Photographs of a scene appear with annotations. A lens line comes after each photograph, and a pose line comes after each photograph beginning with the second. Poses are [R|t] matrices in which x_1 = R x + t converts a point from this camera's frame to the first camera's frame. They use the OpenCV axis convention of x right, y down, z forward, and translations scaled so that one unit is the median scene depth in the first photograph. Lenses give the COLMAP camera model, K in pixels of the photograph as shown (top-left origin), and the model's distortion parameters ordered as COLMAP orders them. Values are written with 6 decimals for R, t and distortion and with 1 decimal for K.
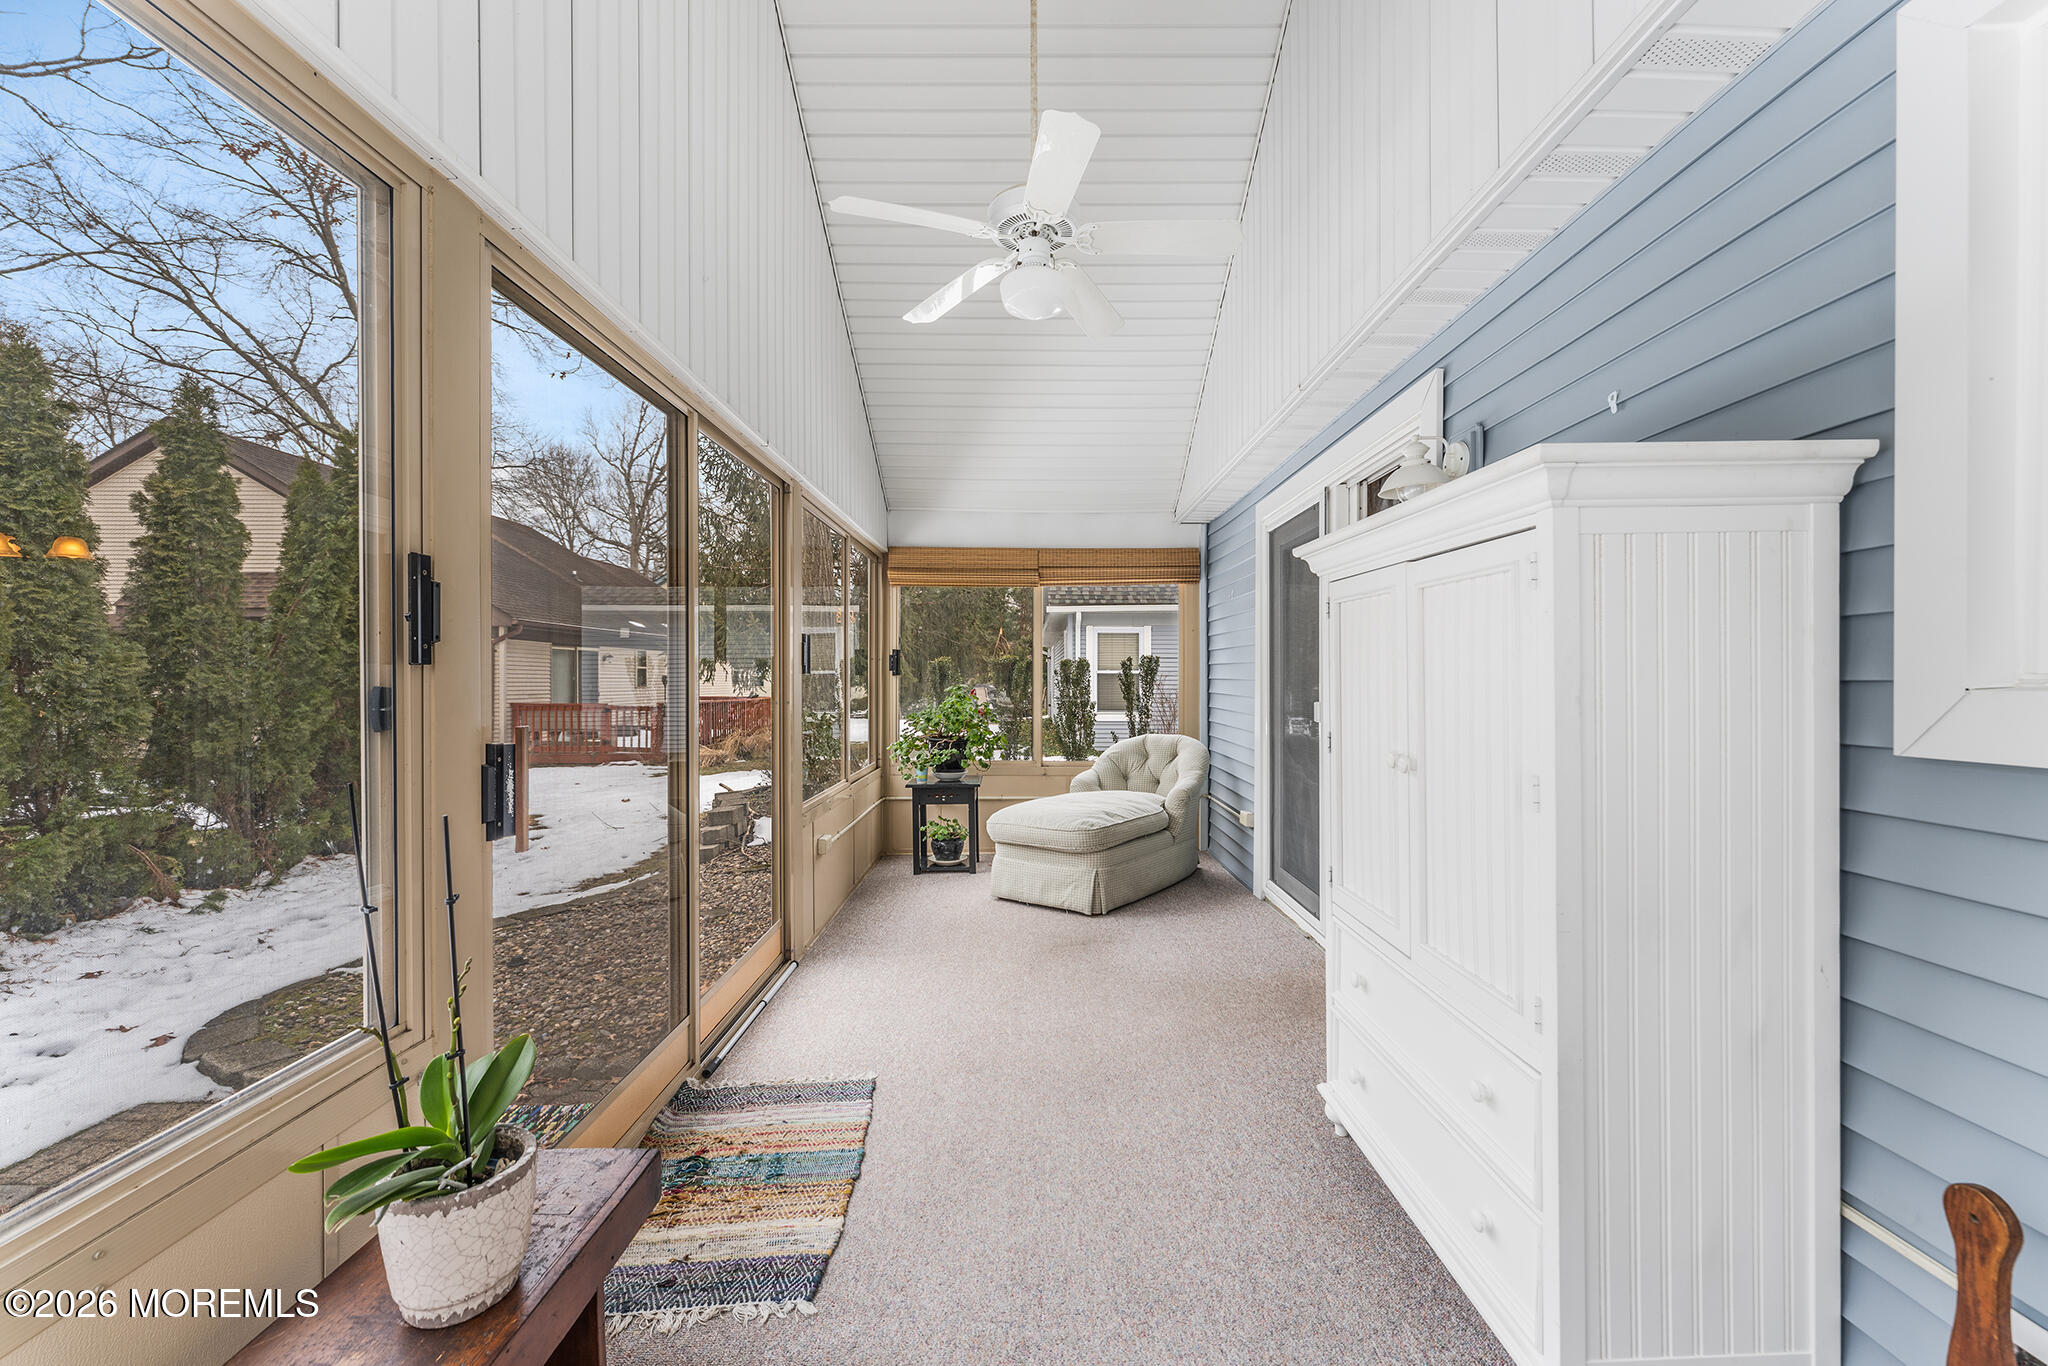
lens RADIAL K [[825.3, 0, 1031.1], [0, 825.3, 670.5], [0, 0, 1]] dist [-0.002665, -0.001365]
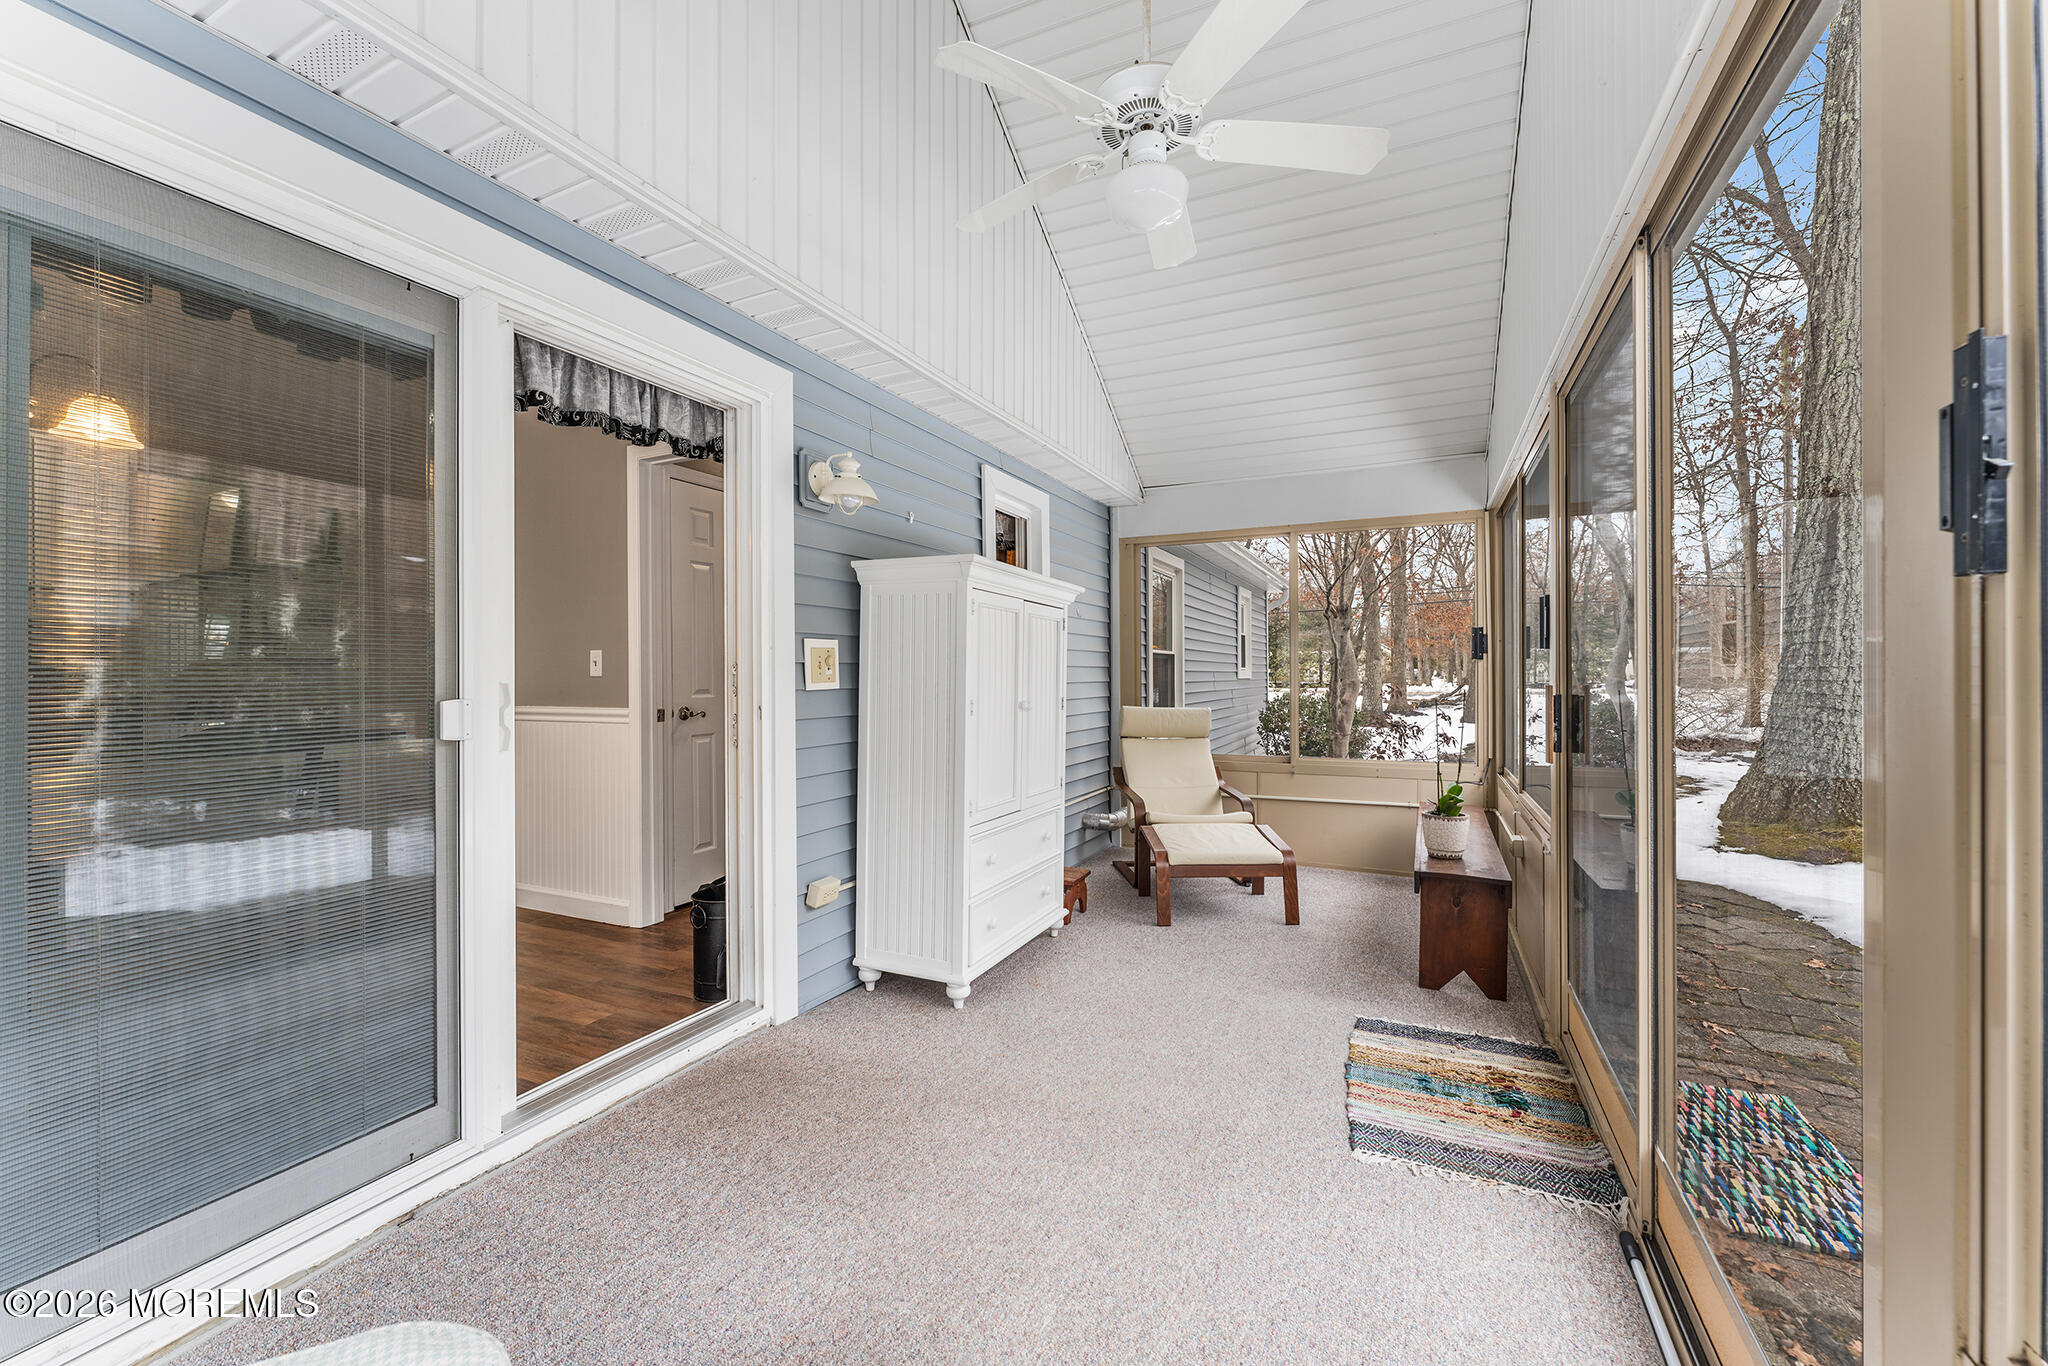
lens RADIAL K [[825.3, 0, 1030.3], [0, 825.3, 674.4], [0, 0, 1]] dist [-0.002665, -0.001365]
pose [[-0.906230, -0.006844, 0.422731, -0.290230], [-0.002973, 0.999947, 0.009815, 0.030182], [-0.422775, 0.007638, -0.906202, 2.235231]]
